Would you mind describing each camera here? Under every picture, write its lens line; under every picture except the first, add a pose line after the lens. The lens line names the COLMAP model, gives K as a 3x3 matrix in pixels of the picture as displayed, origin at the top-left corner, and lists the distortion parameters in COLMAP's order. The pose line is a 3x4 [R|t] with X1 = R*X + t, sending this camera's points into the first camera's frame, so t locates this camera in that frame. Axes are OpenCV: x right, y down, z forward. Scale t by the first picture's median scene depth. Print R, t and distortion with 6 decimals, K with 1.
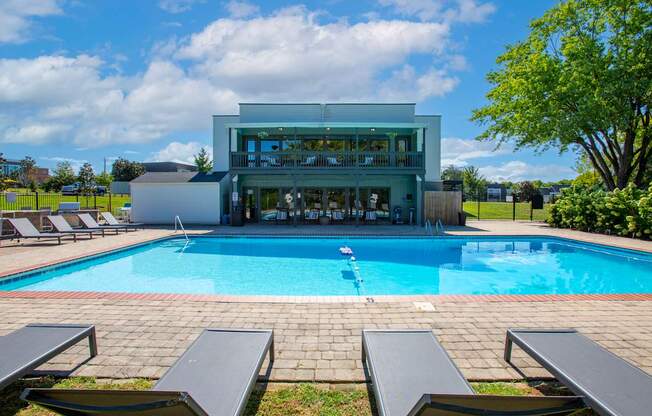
lens RADIAL K [[304.2, 0, 326.0], [0, 304.2, 208.0], [0, 0, 1]] dist [-0.090124, 0.041384]
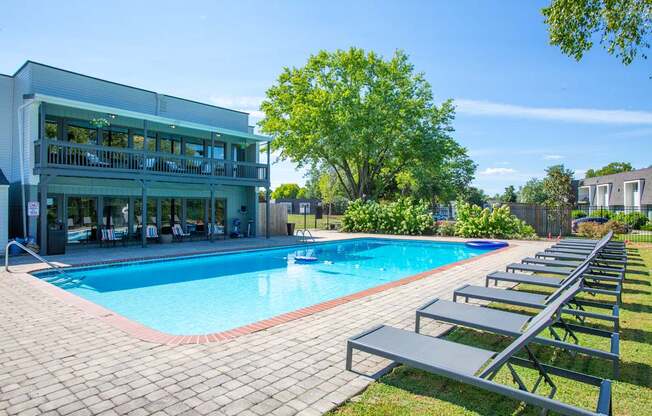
lens RADIAL K [[374.6, 0, 329.0], [0, 374.6, 216.7], [0, 0, 1]] dist [-0.073086, 0.036773]
pose [[0.624771, -0.017686, 0.780607, -0.541615], [0.027661, 0.999617, 0.000510, -0.005245], [-0.780318, 0.021274, 0.625021, 0.042952]]
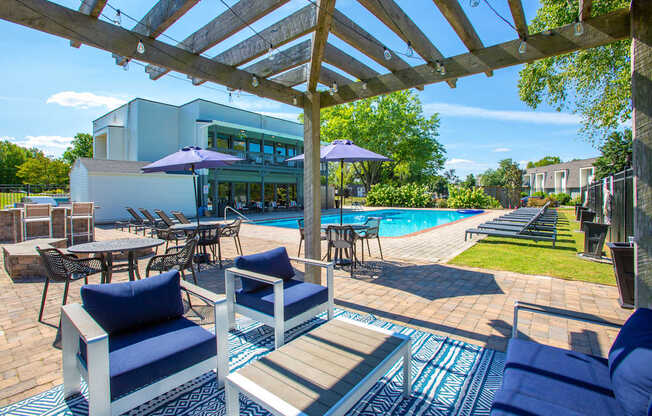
lens RADIAL K [[304.2, 0, 326.0], [0, 304.2, 208.0], [0, 0, 1]] dist [-0.090124, 0.041384]
pose [[0.608322, -0.044195, 0.792459, -0.924646], [0.033058, 0.998993, 0.030336, 0.007524], [-0.793002, 0.007743, 0.609170, 0.052295]]
